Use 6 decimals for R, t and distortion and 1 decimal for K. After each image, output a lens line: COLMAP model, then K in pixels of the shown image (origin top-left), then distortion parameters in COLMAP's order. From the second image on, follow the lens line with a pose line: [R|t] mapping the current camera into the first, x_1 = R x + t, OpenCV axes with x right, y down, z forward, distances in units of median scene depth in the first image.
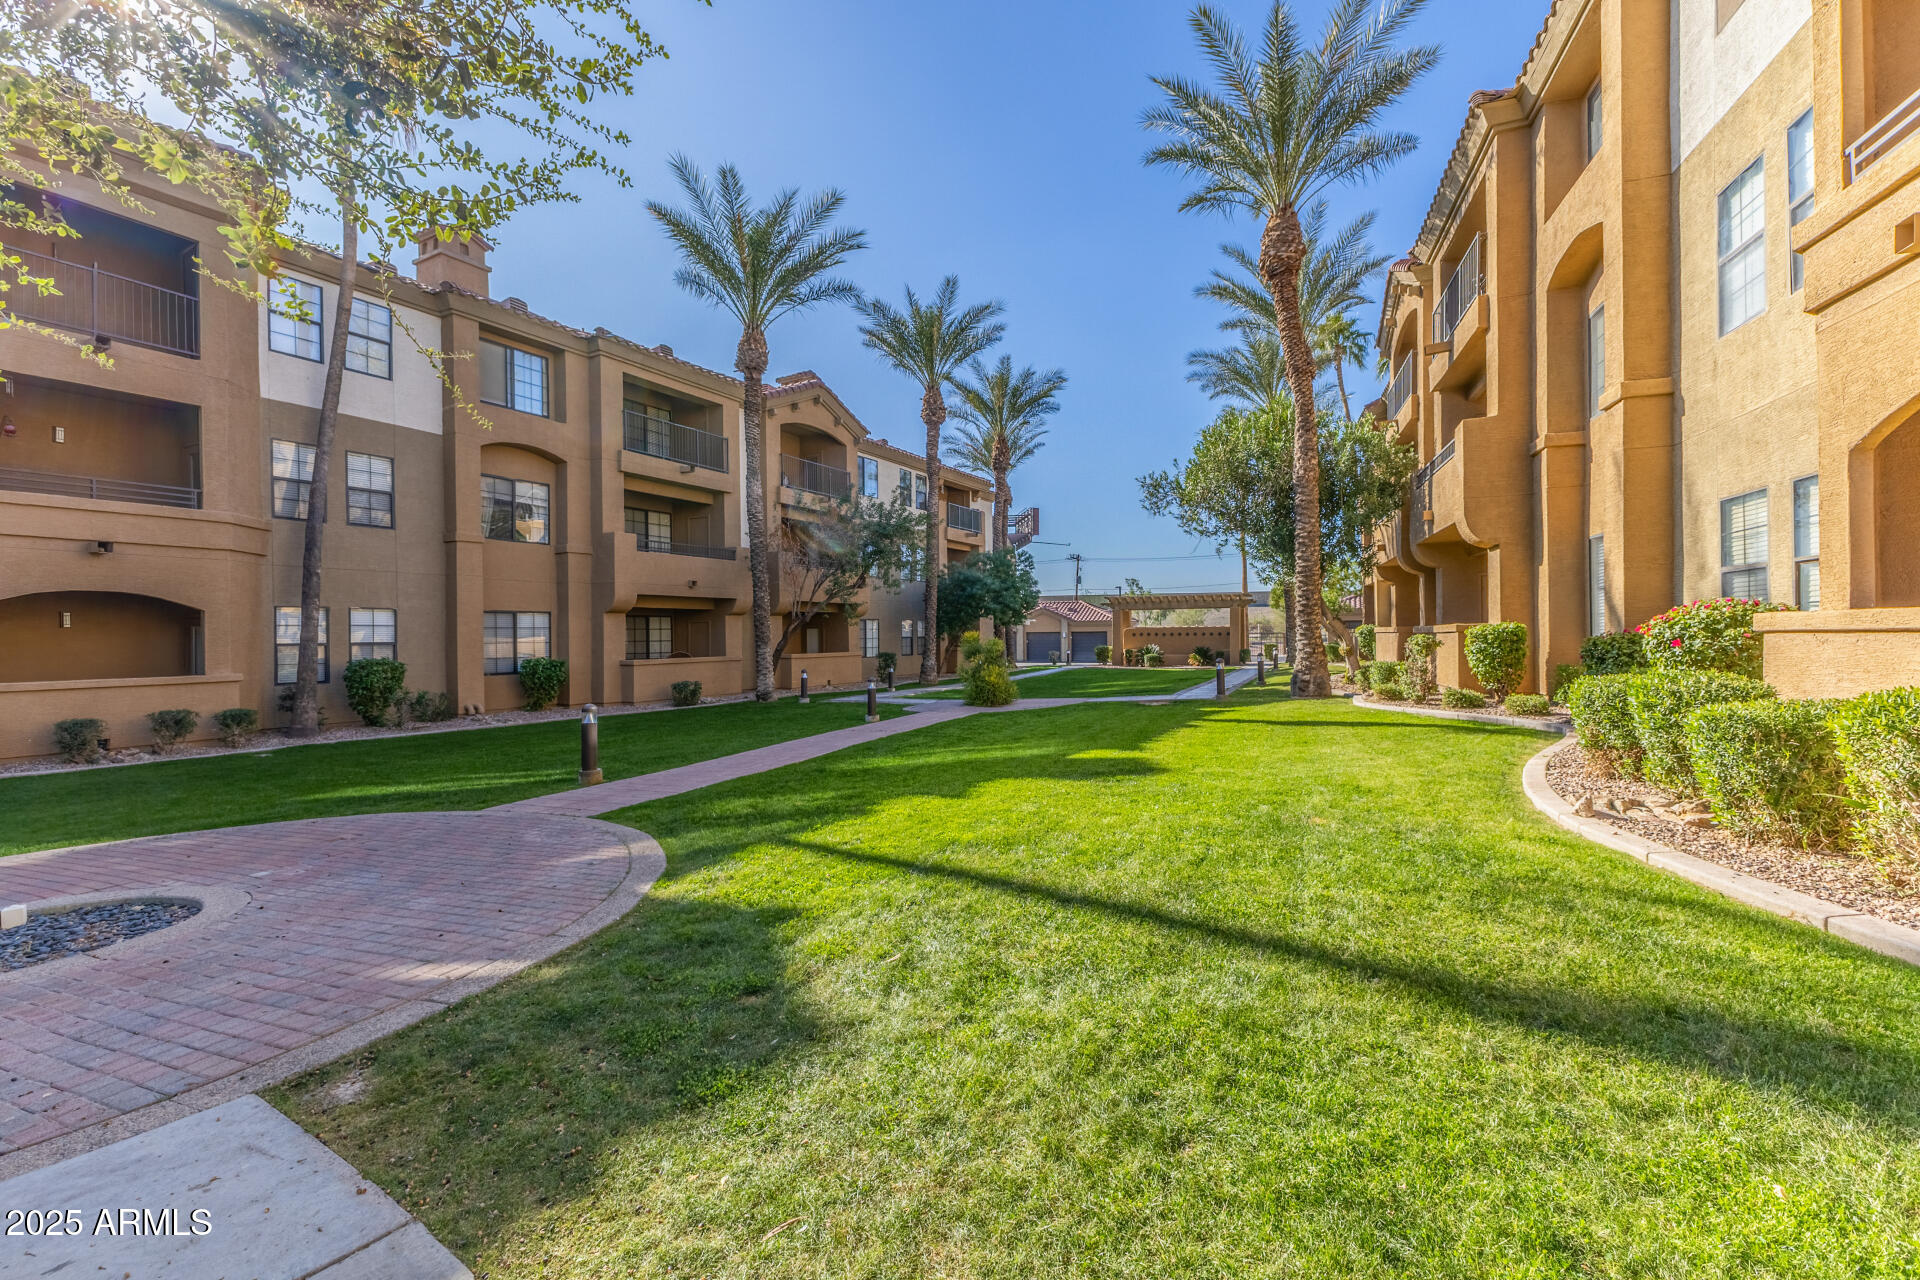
lens RADIAL K [[811.4, 0, 957.2], [0, 811.4, 617.7], [0, 0, 1]] dist [0.003303, 0.000075]
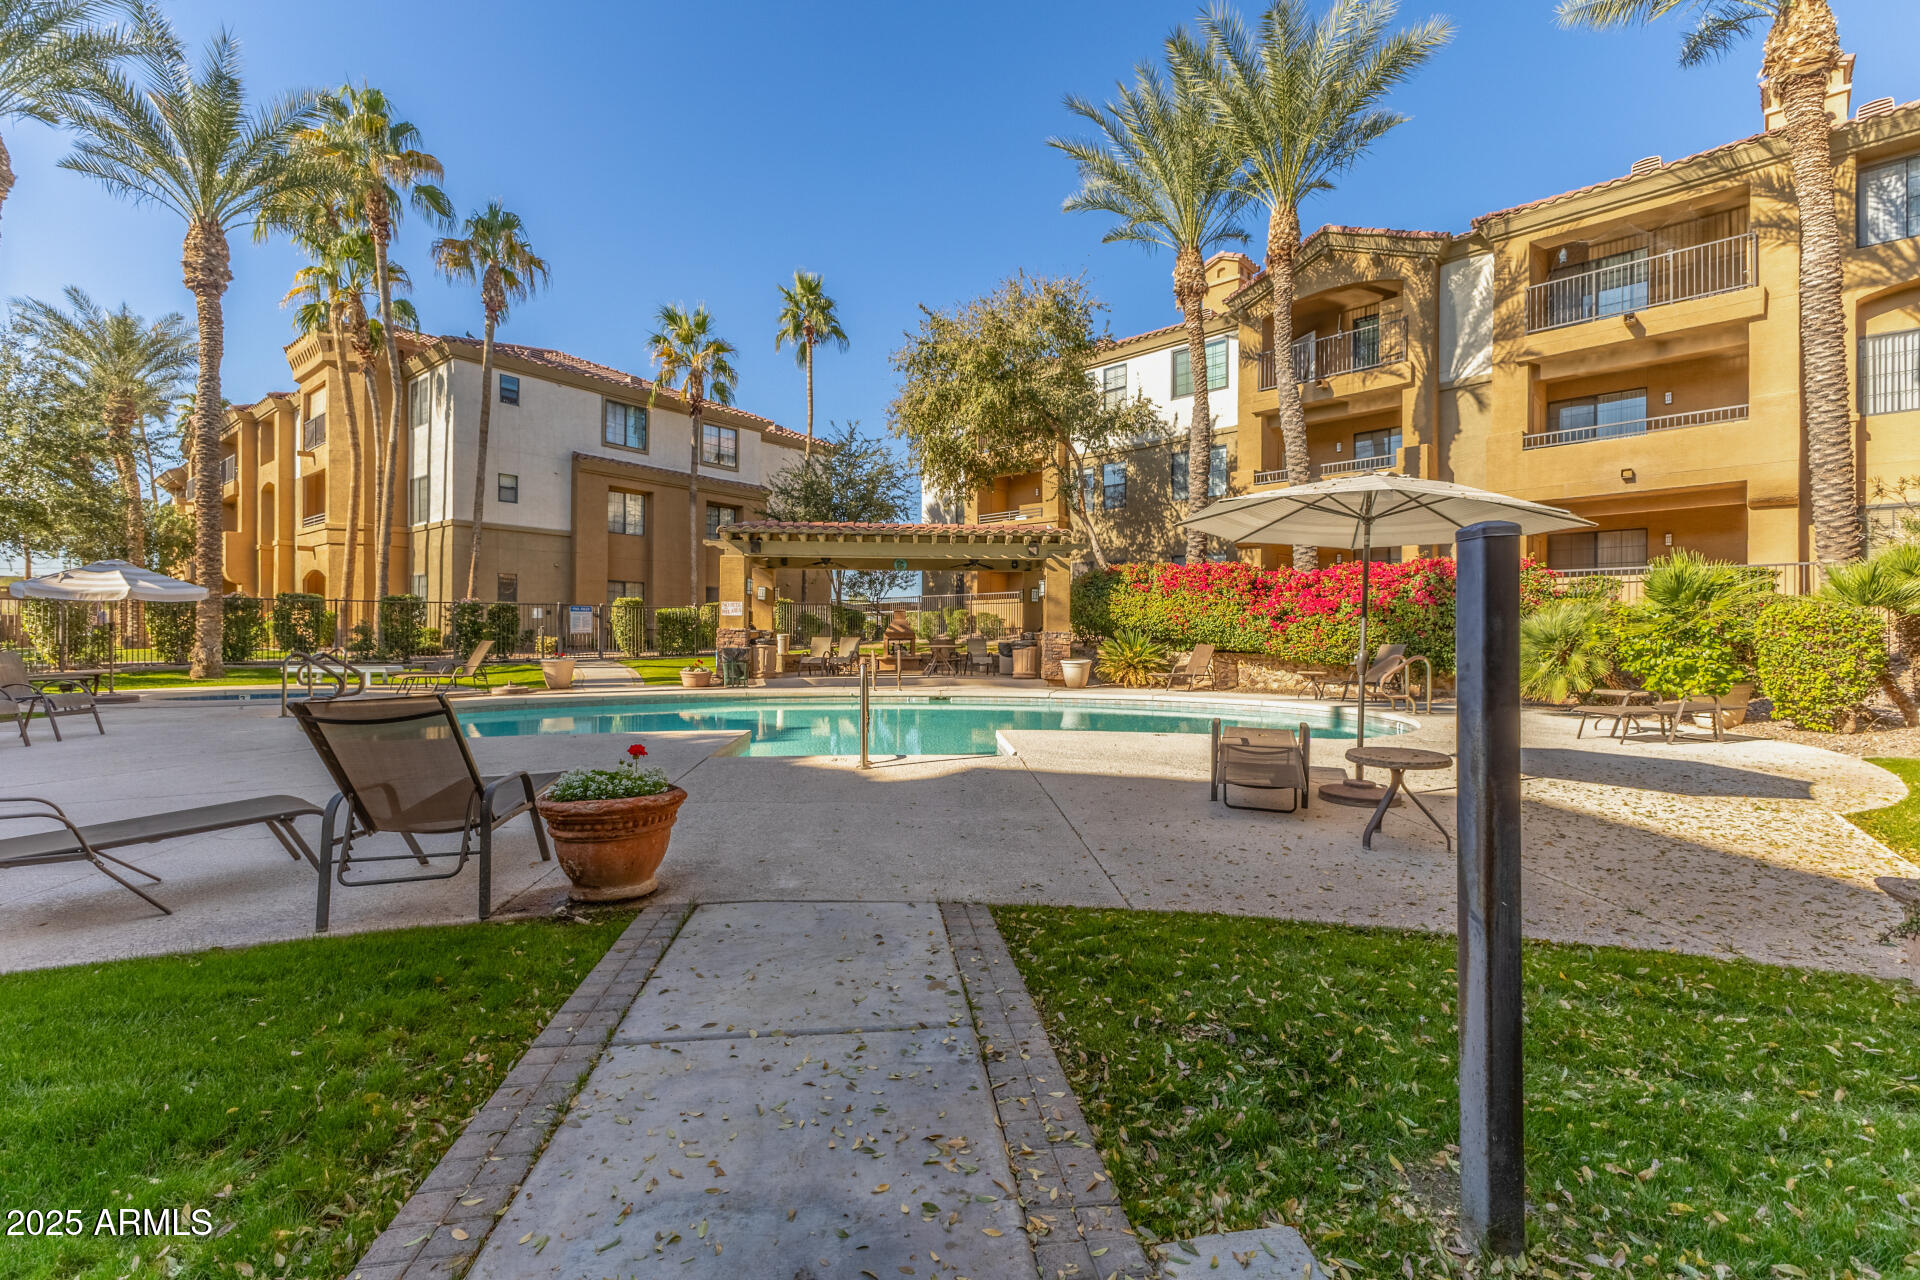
lens RADIAL K [[847.1, 0, 968.0], [0, 847.1, 635.7], [0, 0, 1]] dist [0.011299, -0.001183]
pose [[0.332092, 0.008641, 0.943208, -0.866380], [-0.014906, 0.999881, -0.003912, 0.043620], [-0.943129, -0.012760, 0.332181, -1.610666]]
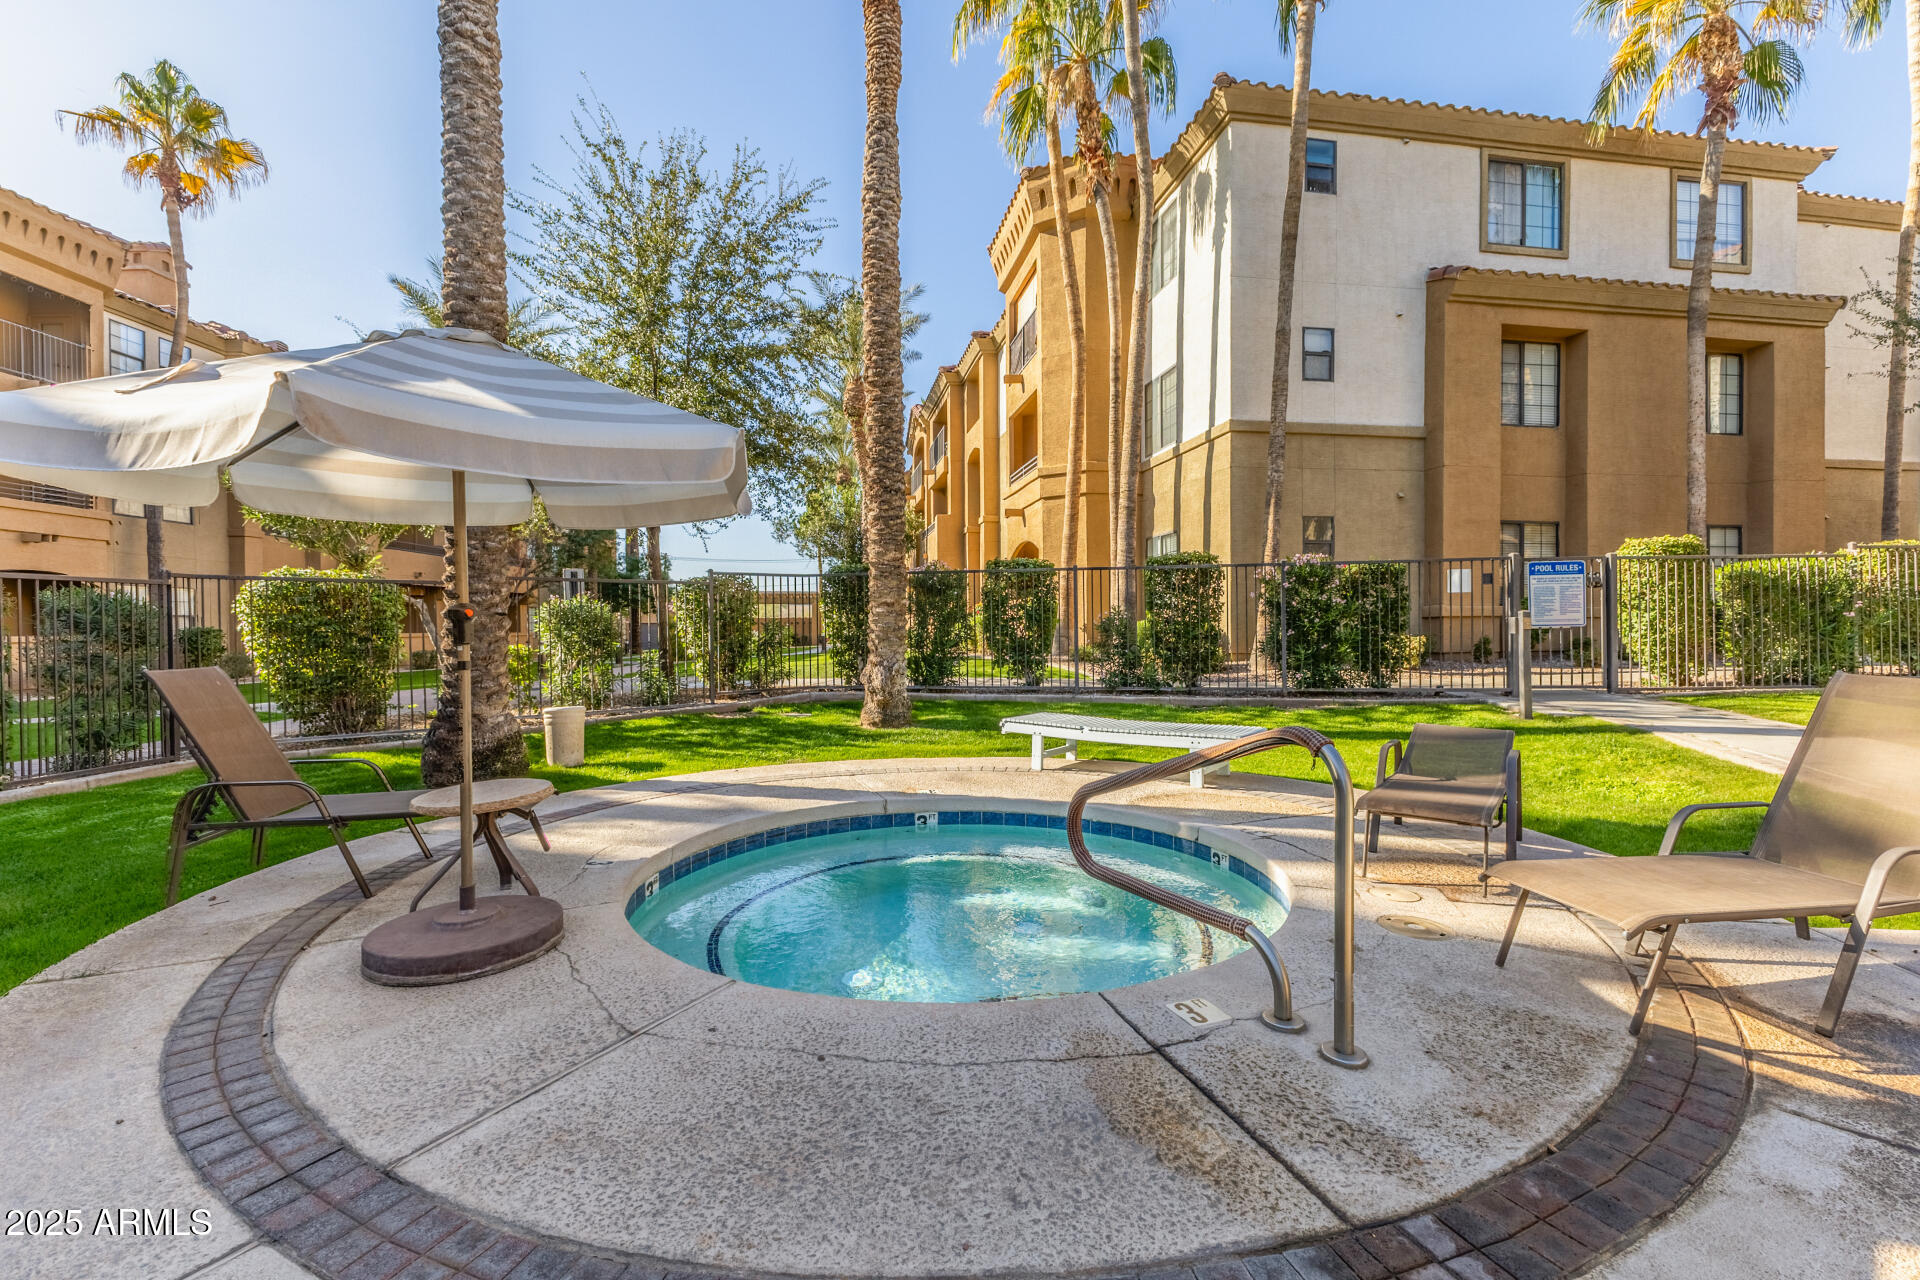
lens RADIAL K [[869.1, 0, 993.2], [0, 869.1, 630.0], [0, 0, 1]] dist [0.011389, -0.000589]
pose [[0.844750, -0.002200, 0.535156, -0.397933], [-0.001377, 0.999979, 0.006284, 0.042785], [-0.535159, -0.006045, 0.844730, -0.838873]]
